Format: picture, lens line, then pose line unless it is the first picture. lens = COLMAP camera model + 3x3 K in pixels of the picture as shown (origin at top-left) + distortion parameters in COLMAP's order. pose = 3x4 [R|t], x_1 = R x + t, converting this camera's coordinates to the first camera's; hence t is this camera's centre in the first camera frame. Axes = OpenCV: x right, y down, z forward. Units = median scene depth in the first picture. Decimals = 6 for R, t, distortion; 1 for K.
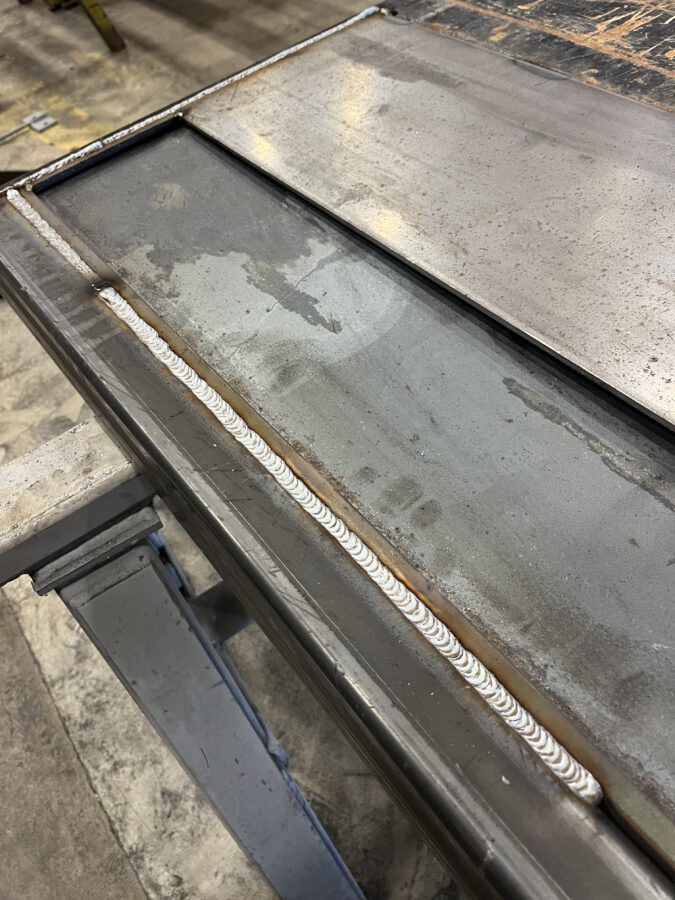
lens RADIAL K [[674.2, 0, 335.7], [0, 674.2, 455.1], [0, 0, 1]] dist [0.048821, -0.066902]
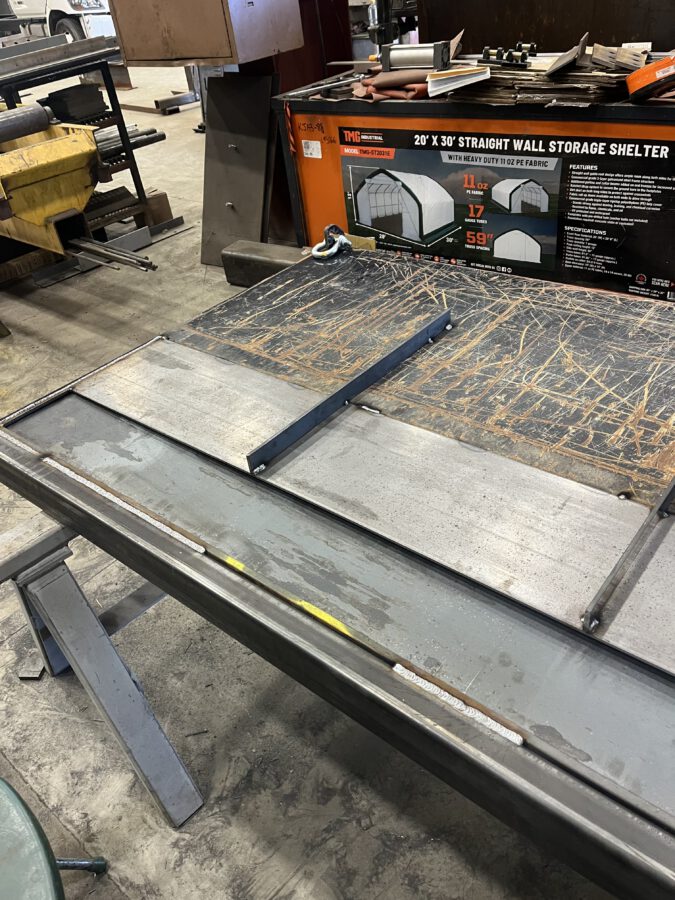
lens RADIAL K [[674.2, 0, 335.7], [0, 674.2, 455.1], [0, 0, 1]] dist [0.048821, -0.066902]
pose [[0.976604, -0.104525, 0.187932, 0.190953], [0.156753, 0.944293, -0.289377, 0.514230], [-0.147216, 0.312066, 0.938585, -1.218303]]
